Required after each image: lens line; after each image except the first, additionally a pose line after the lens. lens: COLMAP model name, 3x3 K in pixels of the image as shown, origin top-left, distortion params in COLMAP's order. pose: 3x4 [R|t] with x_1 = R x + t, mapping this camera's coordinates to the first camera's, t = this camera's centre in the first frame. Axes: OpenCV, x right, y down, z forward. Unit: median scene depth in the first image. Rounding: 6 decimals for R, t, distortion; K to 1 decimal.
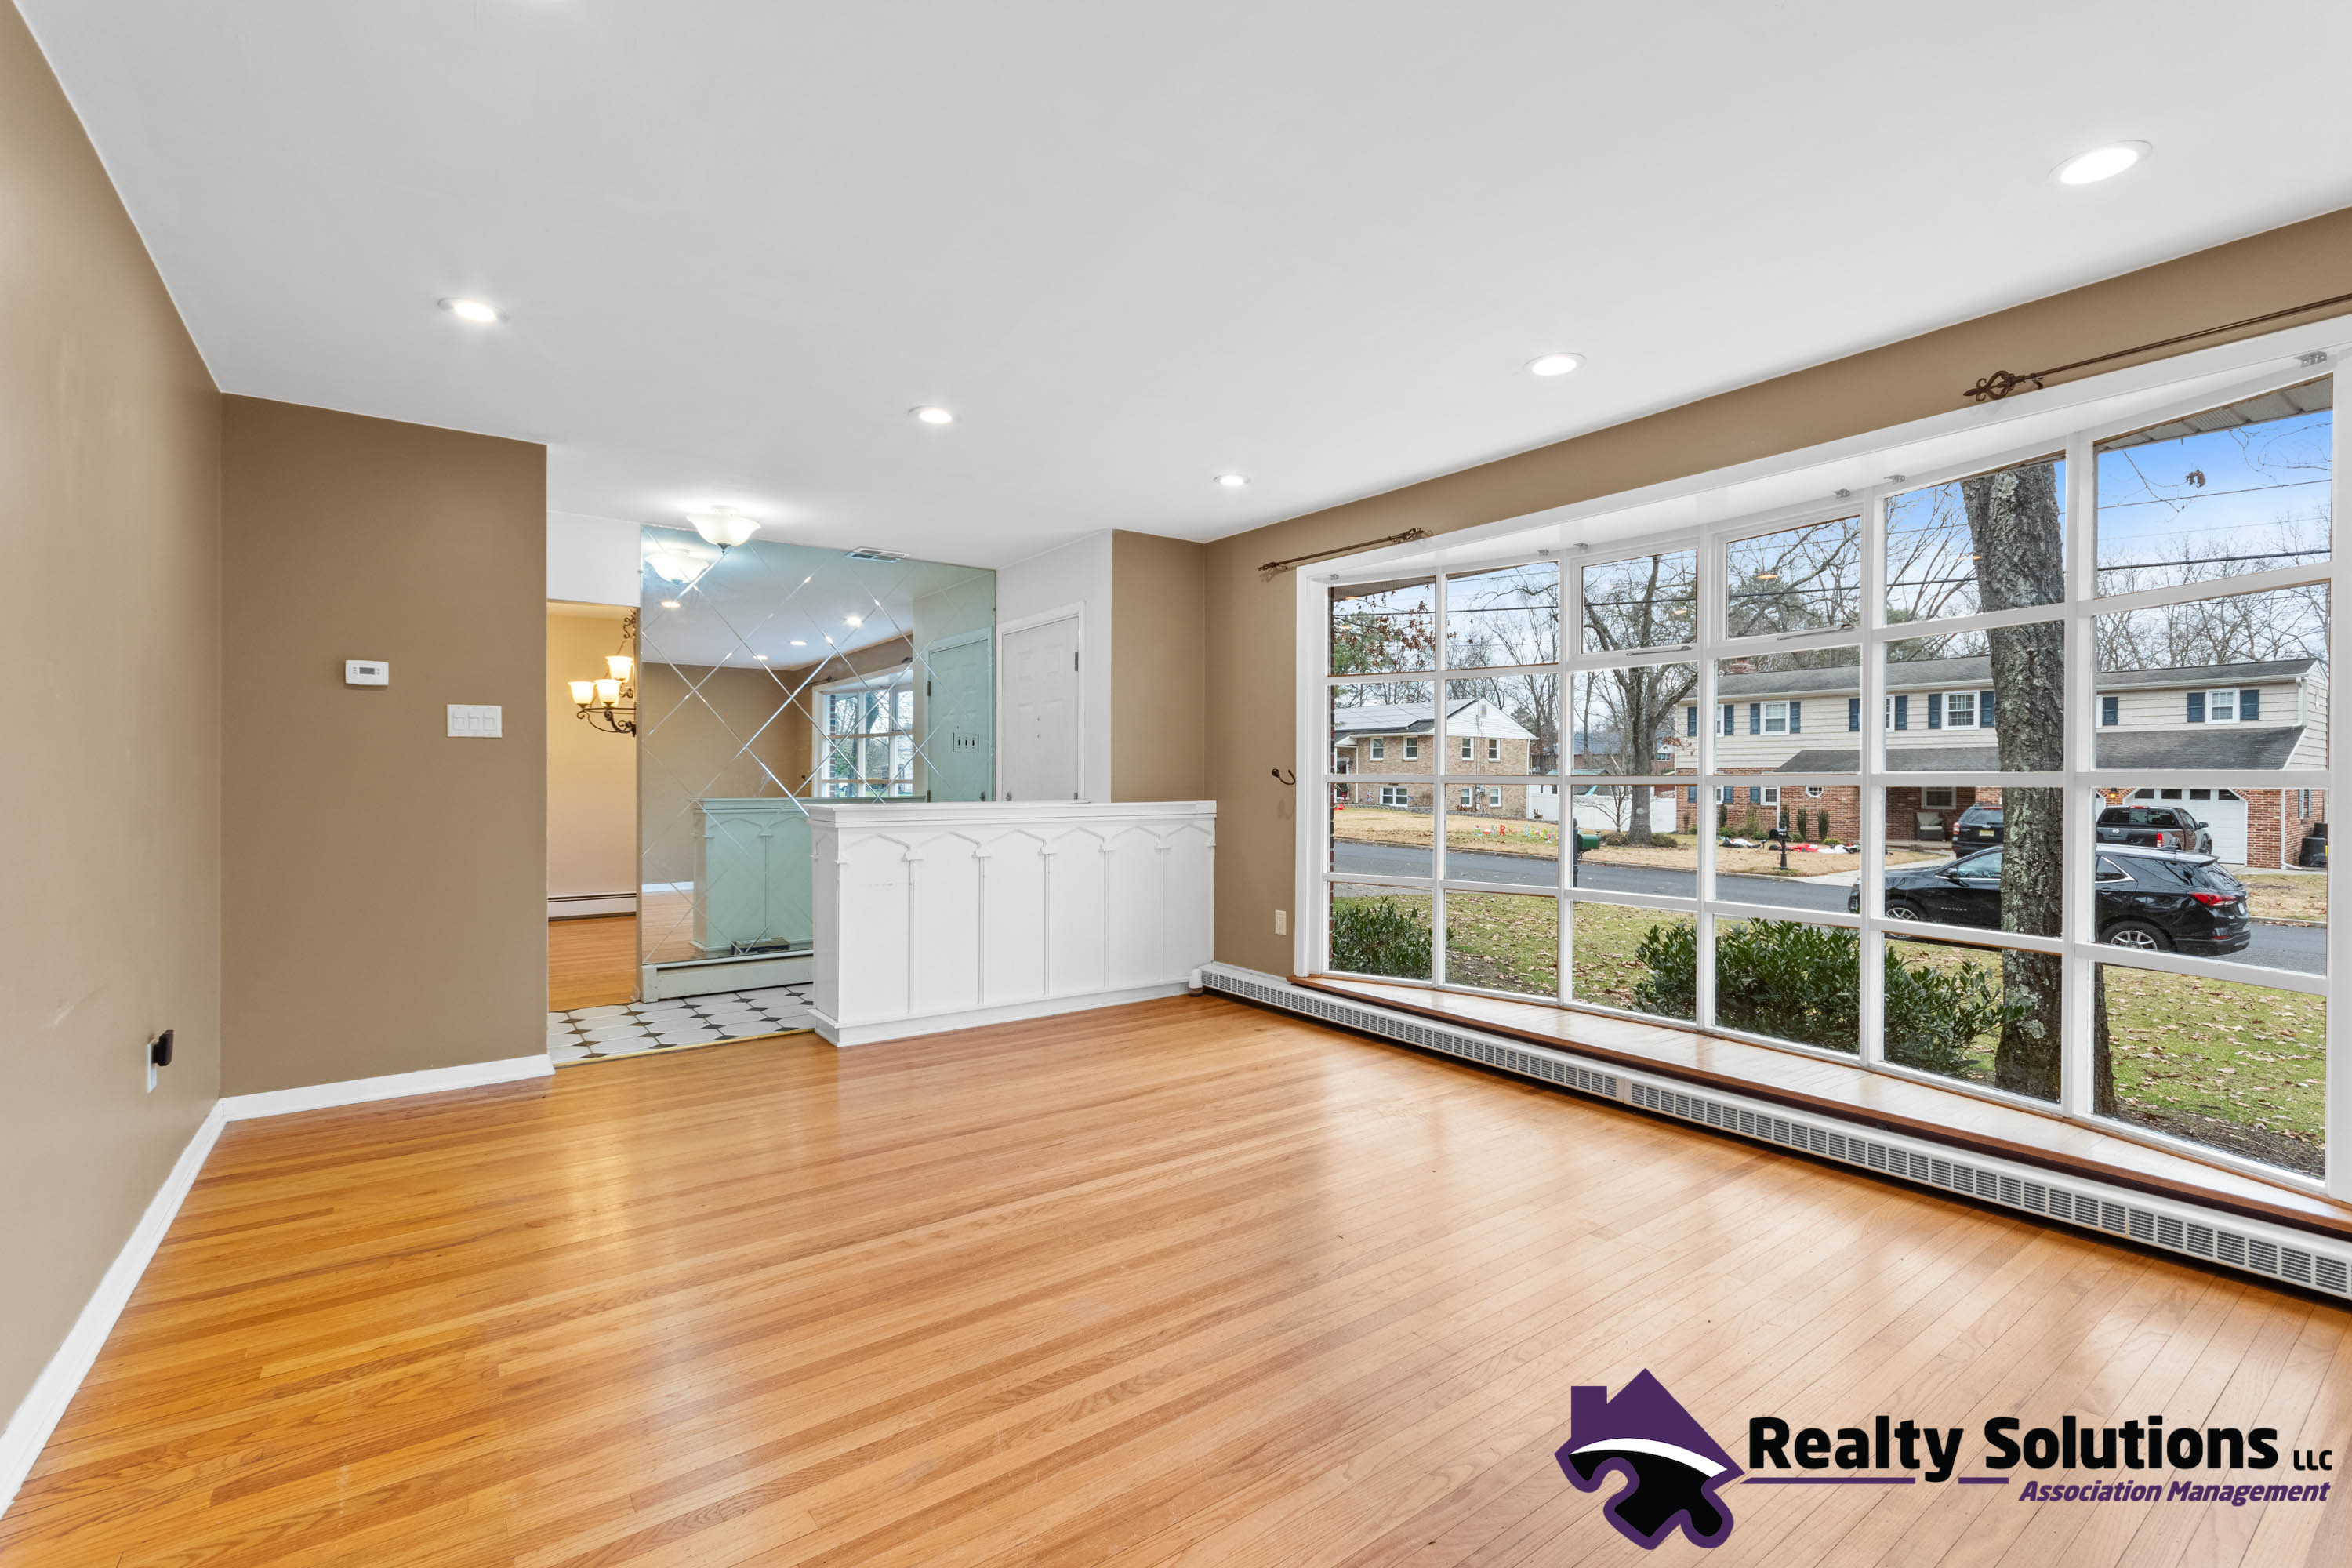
lens RADIAL K [[1027.9, 0, 1178.4], [0, 1027.9, 777.0], [0, 0, 1]] dist [0.000147, 0.000082]
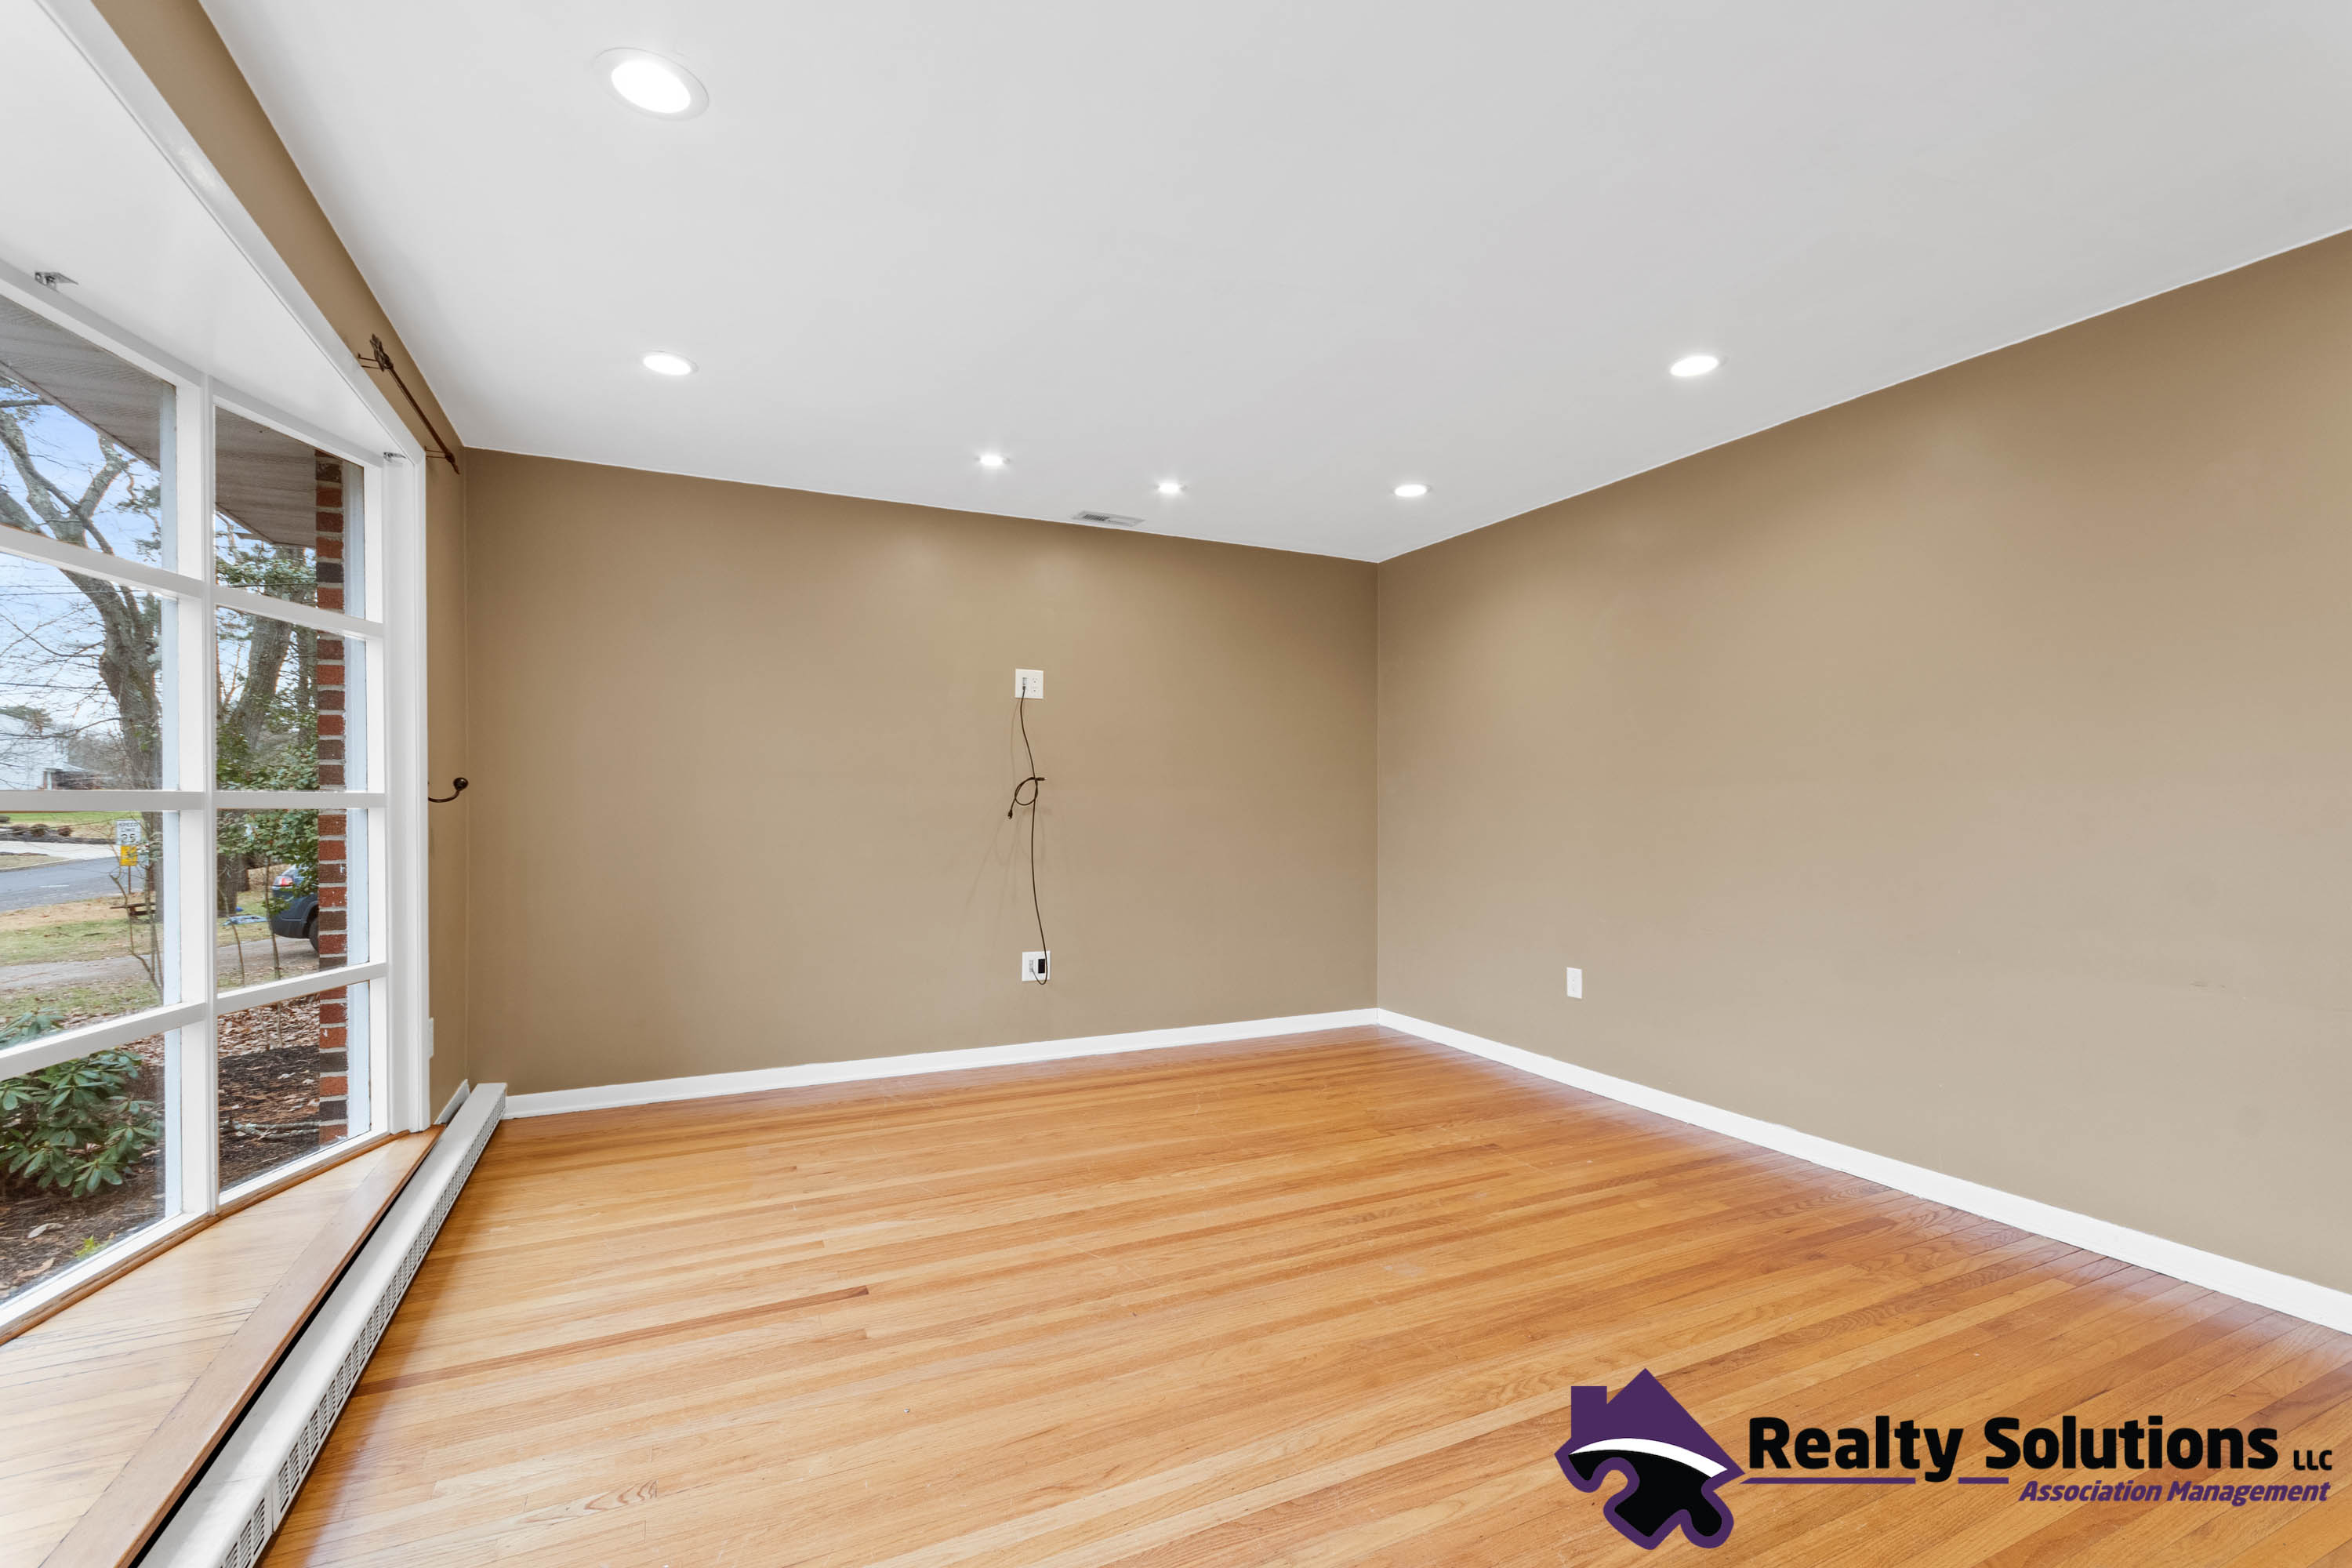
lens RADIAL K [[1040.2, 0, 1178.8], [0, 1040.2, 824.8], [0, 0, 1]] dist [0.001251, 0.000286]
pose [[-0.983906, -0.008100, 0.178504, -0.031305], [-0.005161, 0.999843, 0.016925, 0.003030], [-0.178614, 0.015731, -0.983794, 1.499790]]
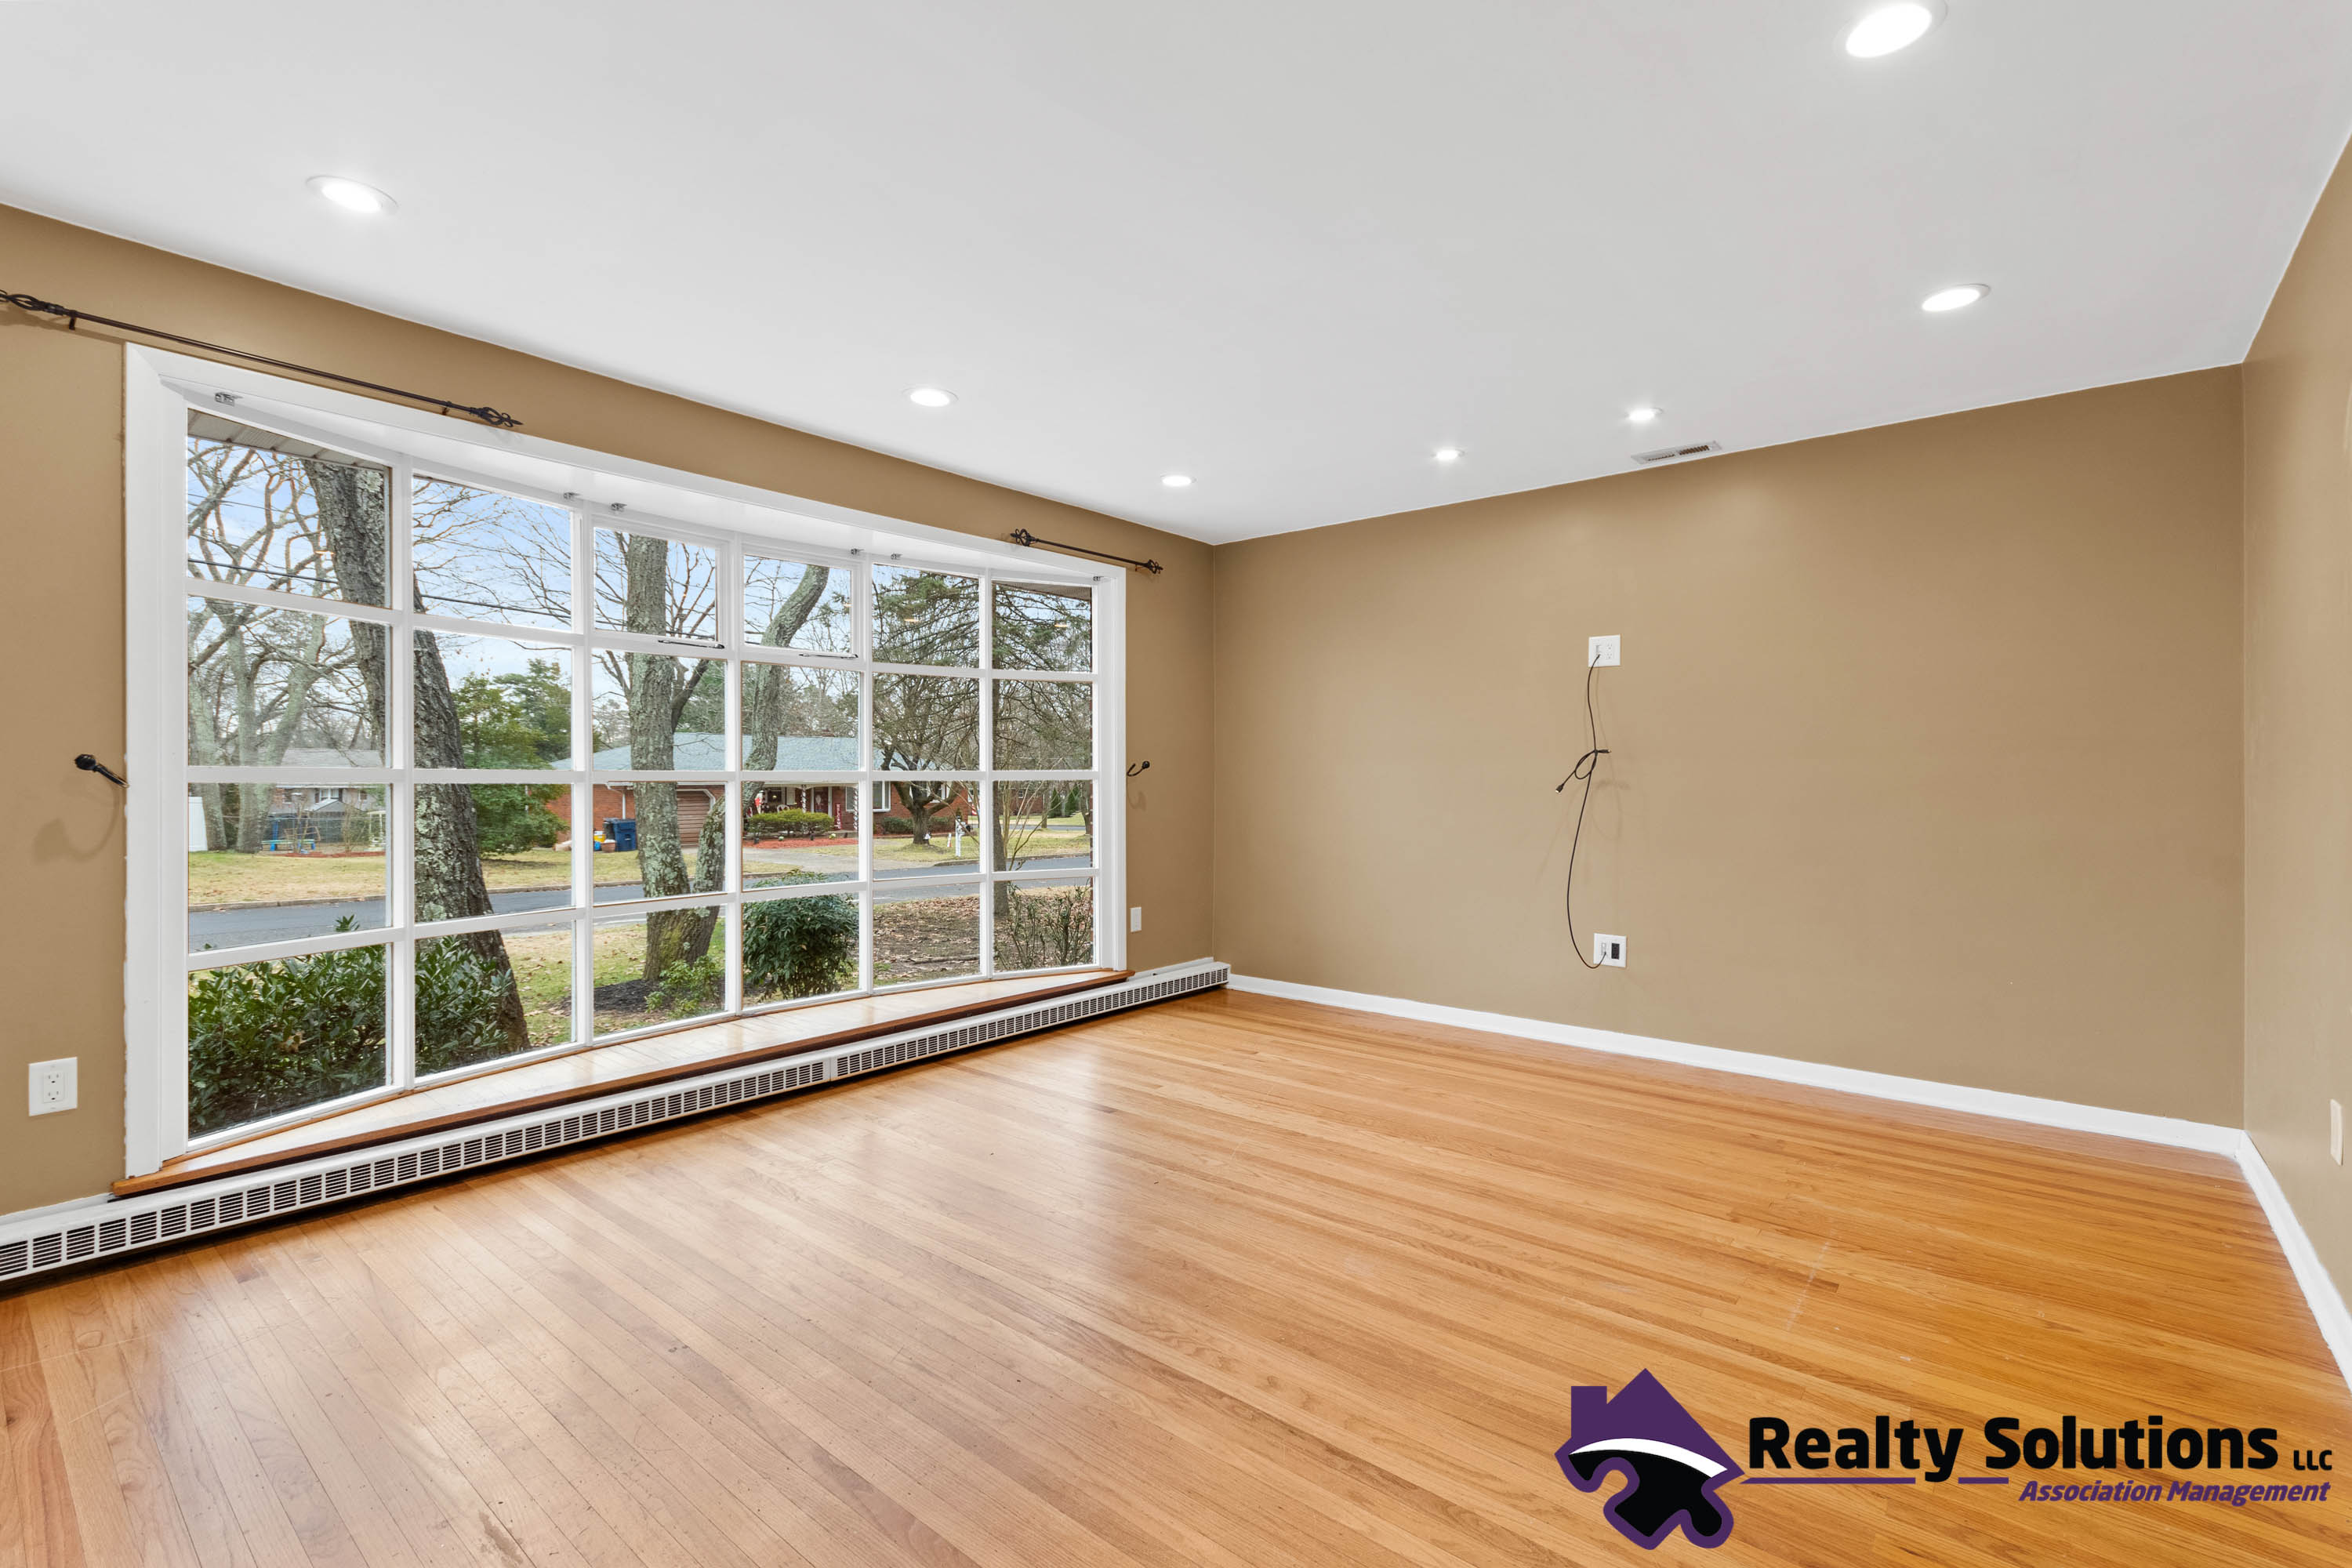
lens RADIAL K [[1051.8, 0, 1167.9], [0, 1051.8, 777.4], [0, 0, 1]] dist [0.009339, 0.000355]
pose [[-0.237511, -0.004190, 0.971376, -0.773949], [-0.004996, 0.999983, 0.003092, -0.002045], [-0.971372, -0.004119, -0.237528, 1.008119]]
